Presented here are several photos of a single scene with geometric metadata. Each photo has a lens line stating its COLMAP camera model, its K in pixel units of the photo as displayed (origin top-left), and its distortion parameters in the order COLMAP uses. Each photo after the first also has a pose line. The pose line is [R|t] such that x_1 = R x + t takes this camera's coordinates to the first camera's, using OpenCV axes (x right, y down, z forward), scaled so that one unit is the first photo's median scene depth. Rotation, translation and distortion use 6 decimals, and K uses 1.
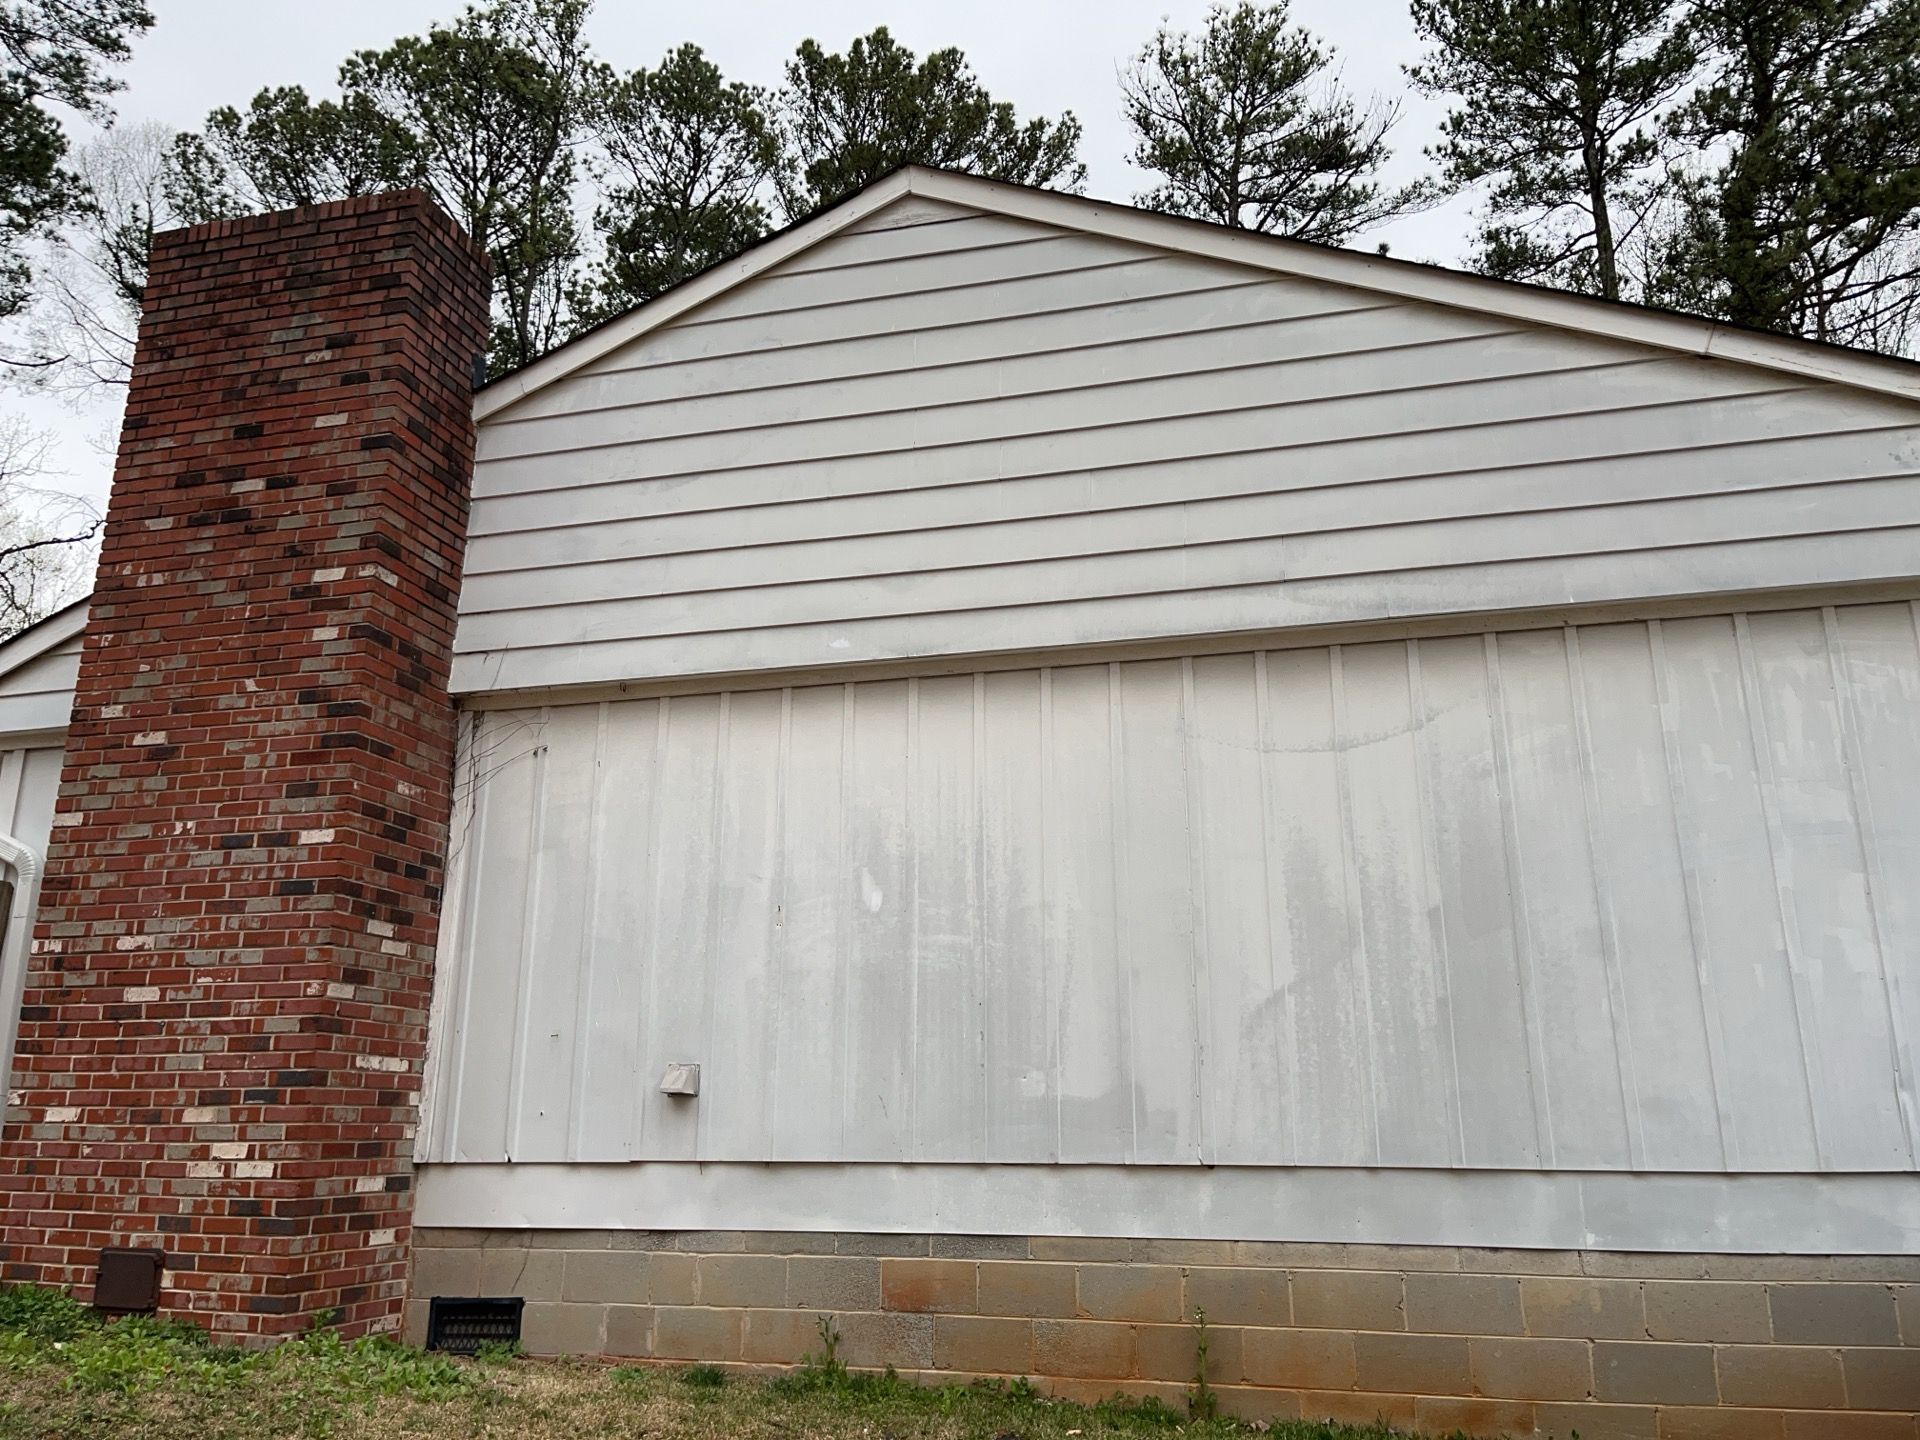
lens RADIAL K [[1449.3, 0, 960.0], [0, 1449.3, 720.0], [0, 0, 1]] dist [0.094515, -0.128094]
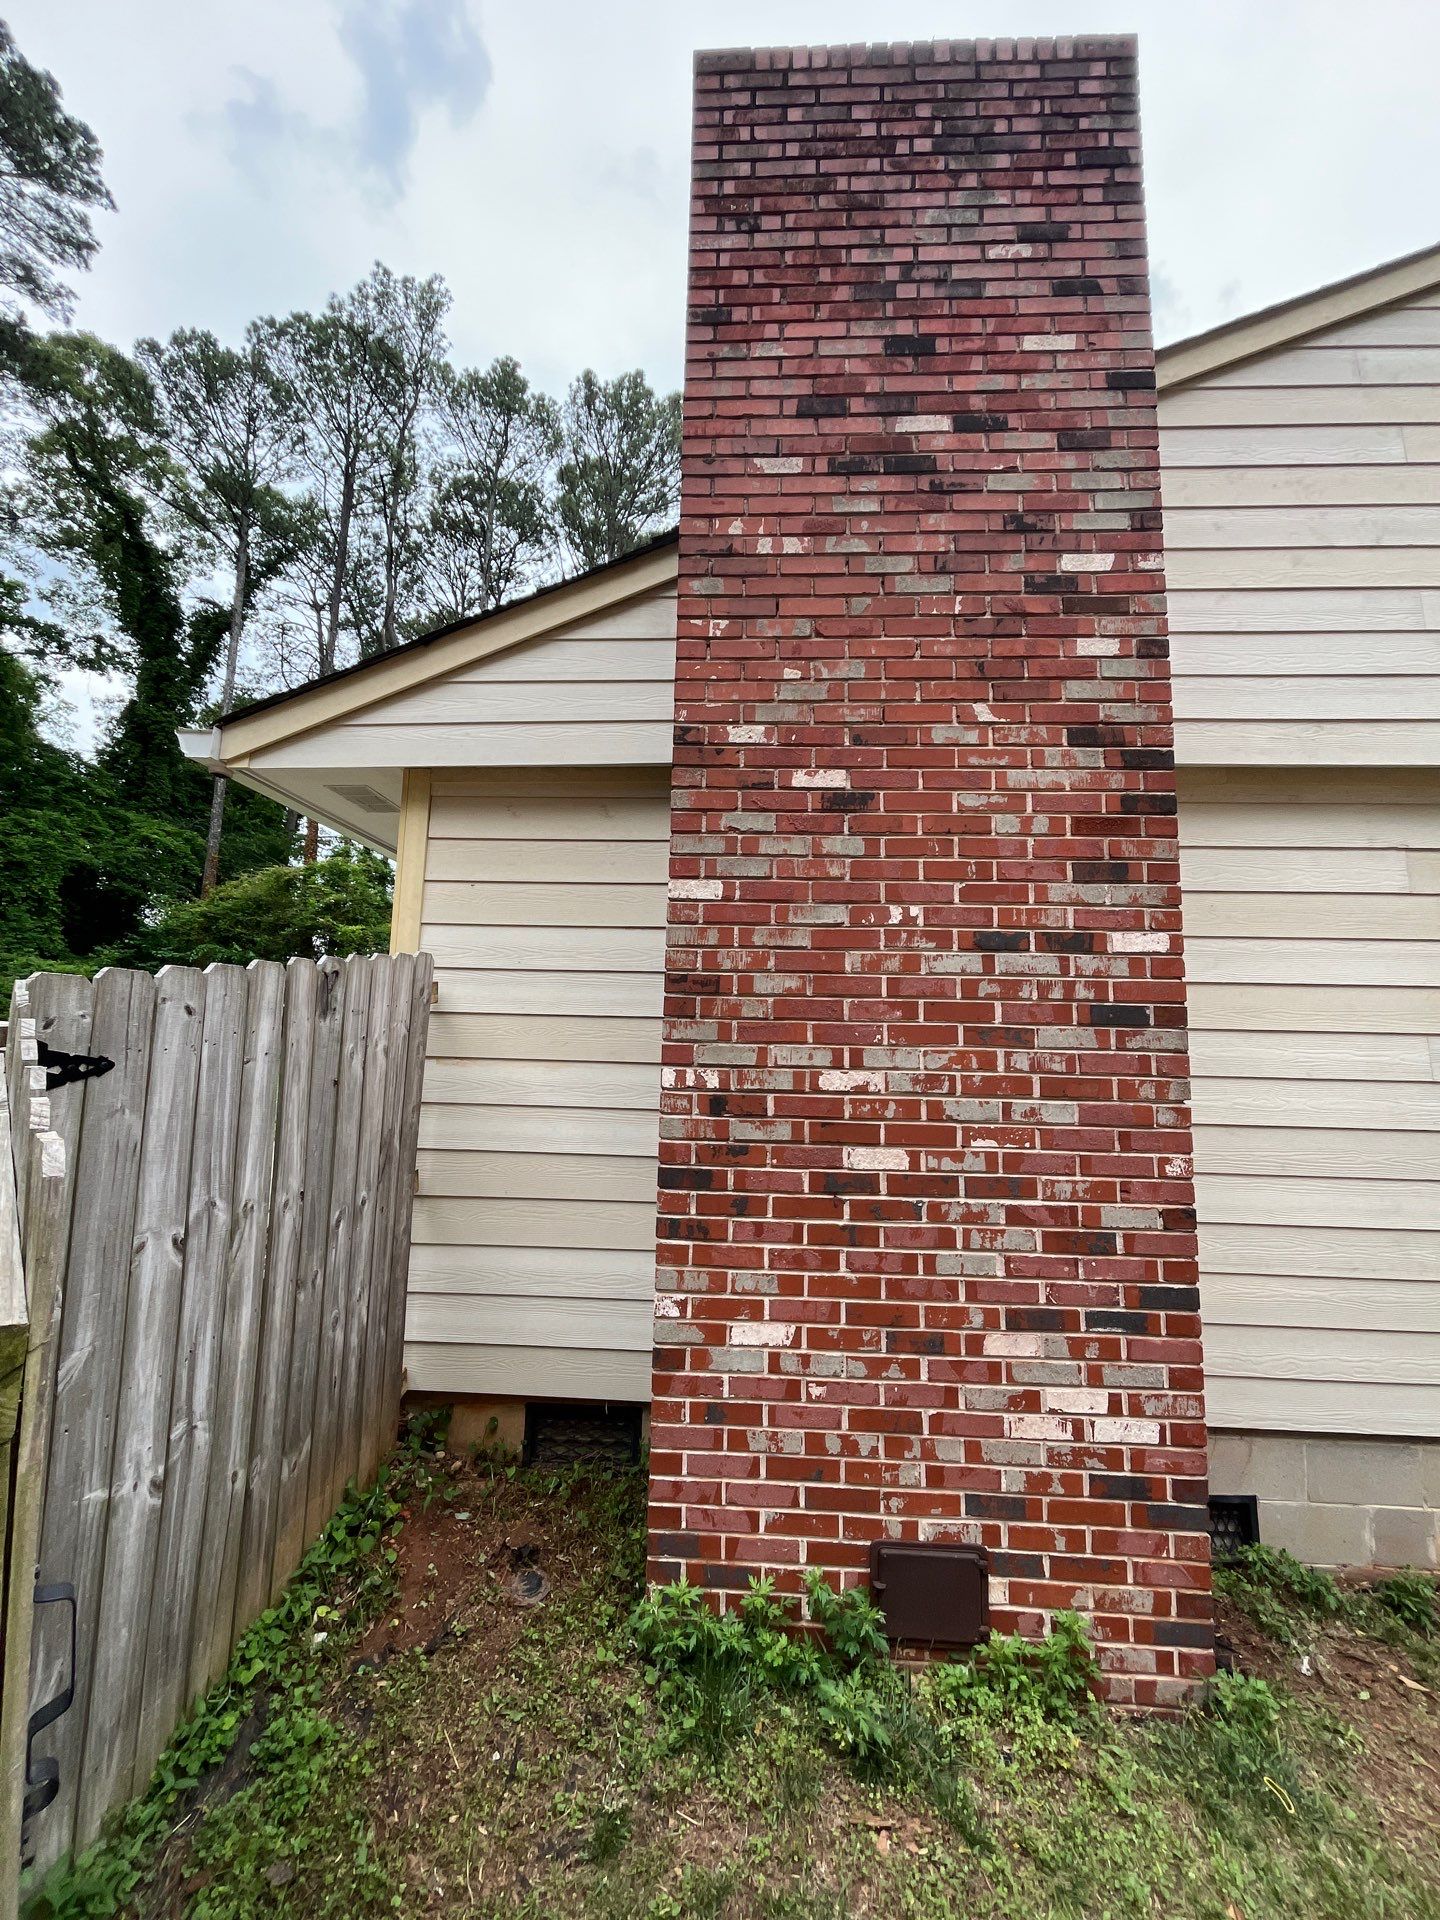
lens RADIAL K [[778.3, 0, 728.4], [0, 778.3, 955.8], [0, 0, 1]] dist [-0.003920, 0.000304]
pose [[0.976864, 0.044526, 0.209176, -0.684517], [-0.076075, 0.986459, 0.145294, 0.045932], [-0.199874, -0.157846, 0.967024, 0.666790]]
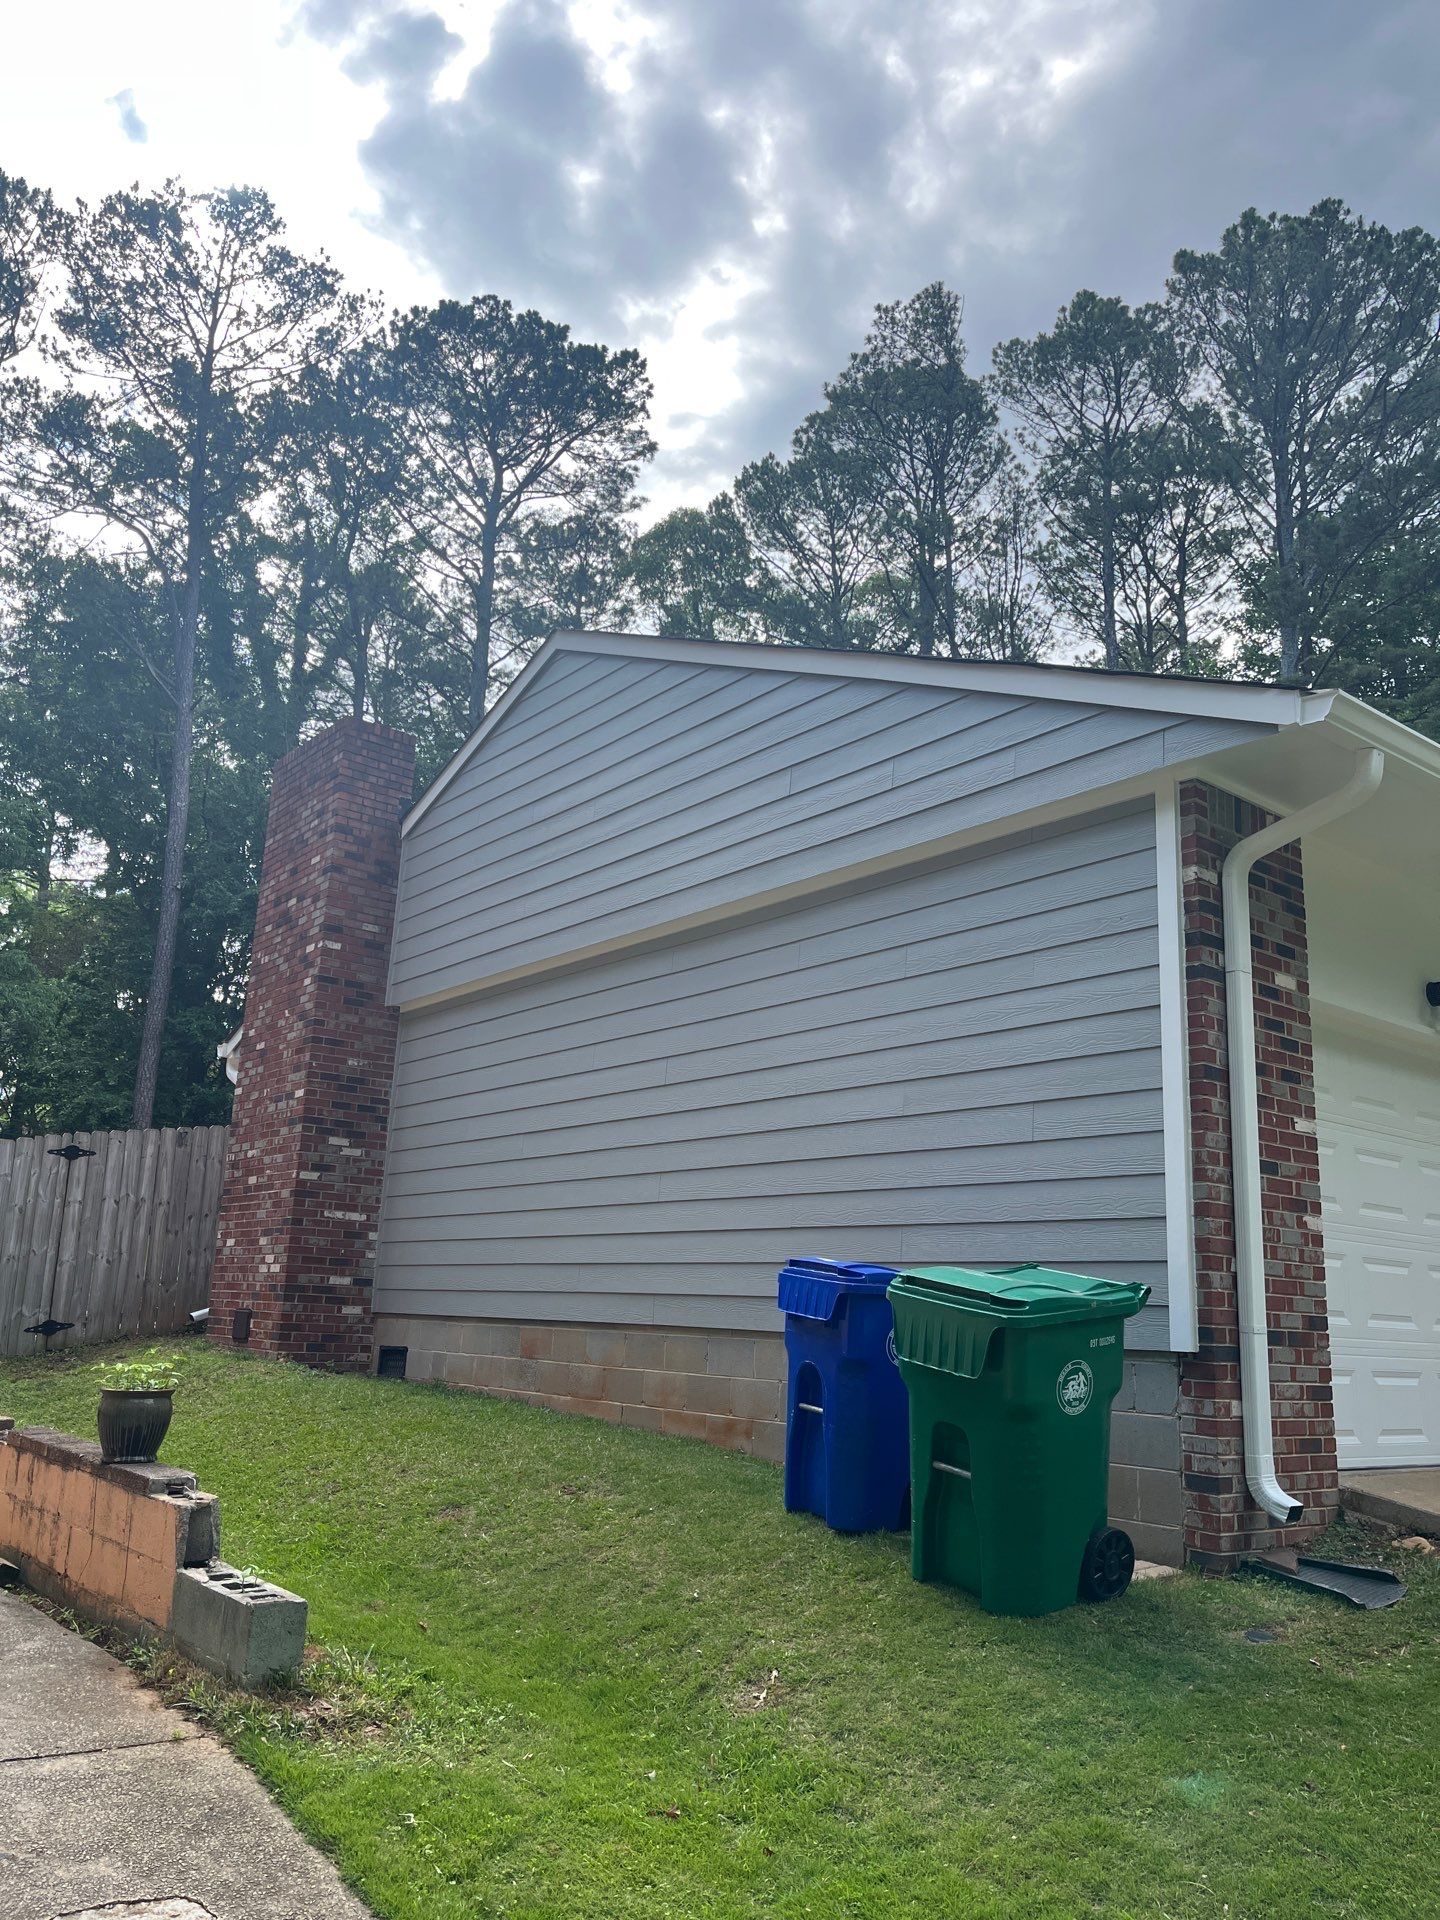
lens RADIAL K [[1453.3, 0, 702.8], [0, 1453.3, 971.6], [0, 0, 1]] dist [0.048926, -0.038737]
pose [[0.801124, -0.109028, -0.588483, 1.042274], [0.122503, 0.992321, -0.017078, 0.020370], [0.585827, -0.058409, 0.808329, -0.175813]]
